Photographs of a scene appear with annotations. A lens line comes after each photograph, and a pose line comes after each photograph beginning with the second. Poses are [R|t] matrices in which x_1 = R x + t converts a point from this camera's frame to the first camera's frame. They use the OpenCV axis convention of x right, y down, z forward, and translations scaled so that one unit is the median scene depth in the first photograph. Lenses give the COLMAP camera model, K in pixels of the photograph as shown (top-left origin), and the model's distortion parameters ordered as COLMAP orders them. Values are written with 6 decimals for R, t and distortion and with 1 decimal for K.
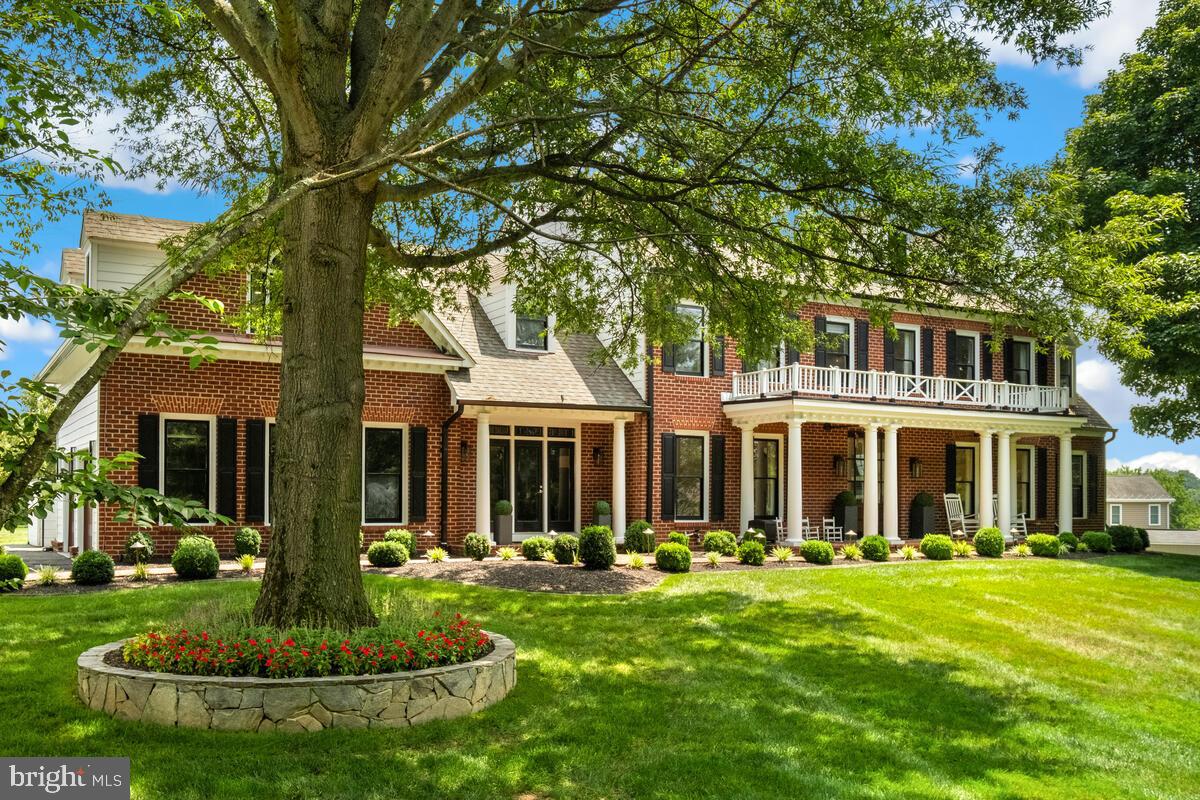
lens RADIAL K [[1166.8, 0, 567.1], [0, 1166.8, 438.1], [0, 0, 1]] dist [0.008484, 0.000000]
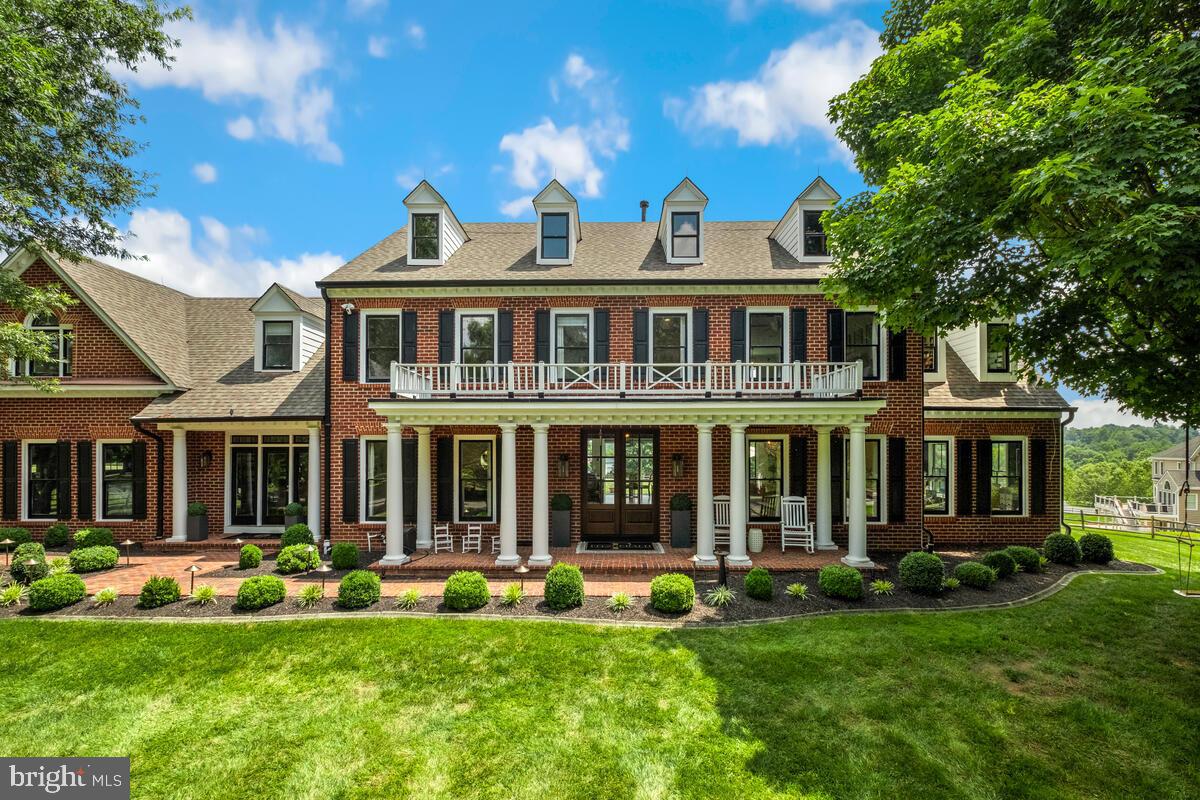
lens RADIAL K [[549.7, 0, 597.8], [0, 549.7, 443.1], [0, 0, 1]] dist [0.000964, 0.000495]
pose [[0.850444, -0.012118, -0.525926, 0.533941], [0.033495, 0.998953, 0.031145, -0.008610], [0.524998, -0.044103, 0.849960, 0.690478]]
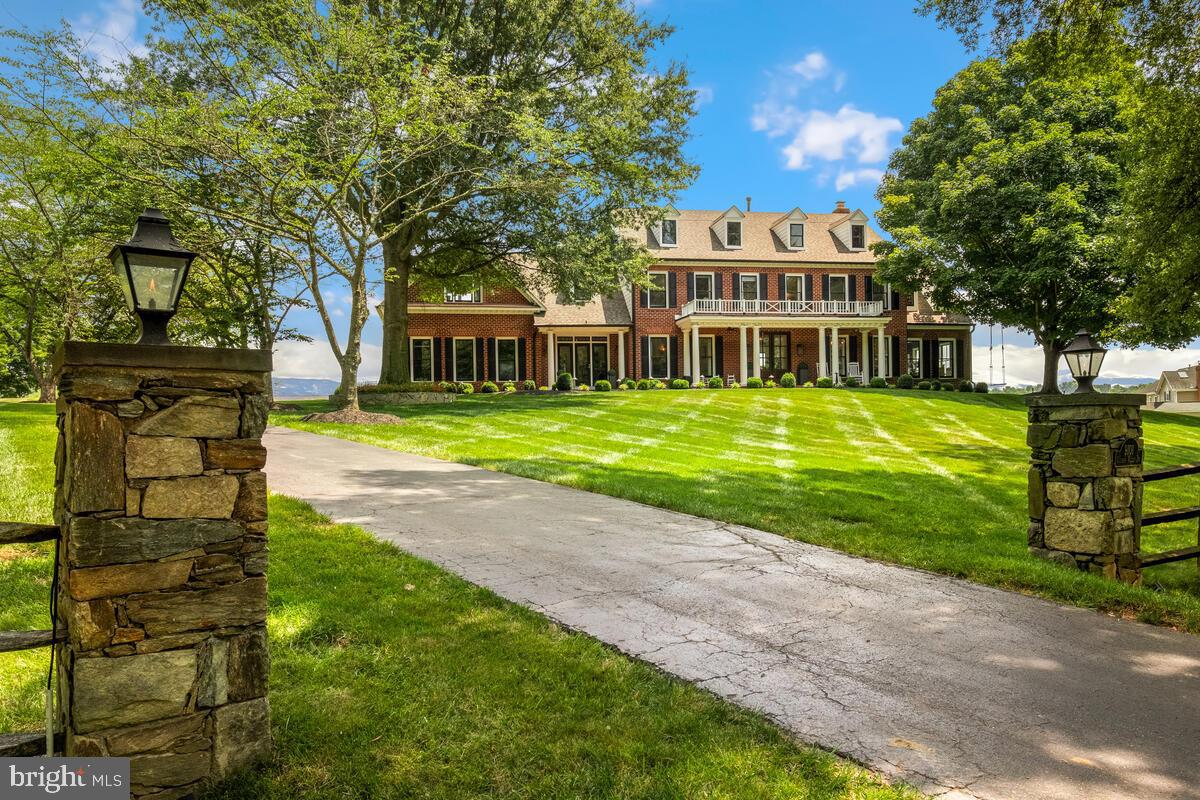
lens RADIAL K [[979.2, 0, 606.5], [0, 979.2, 408.4], [0, 0, 1]] dist [0.006375, -0.010383]
pose [[0.942396, -0.030304, -0.333123, 0.600343], [0.040487, 0.998900, 0.023668, 0.080404], [0.332039, -0.035791, 0.942586, -0.682167]]
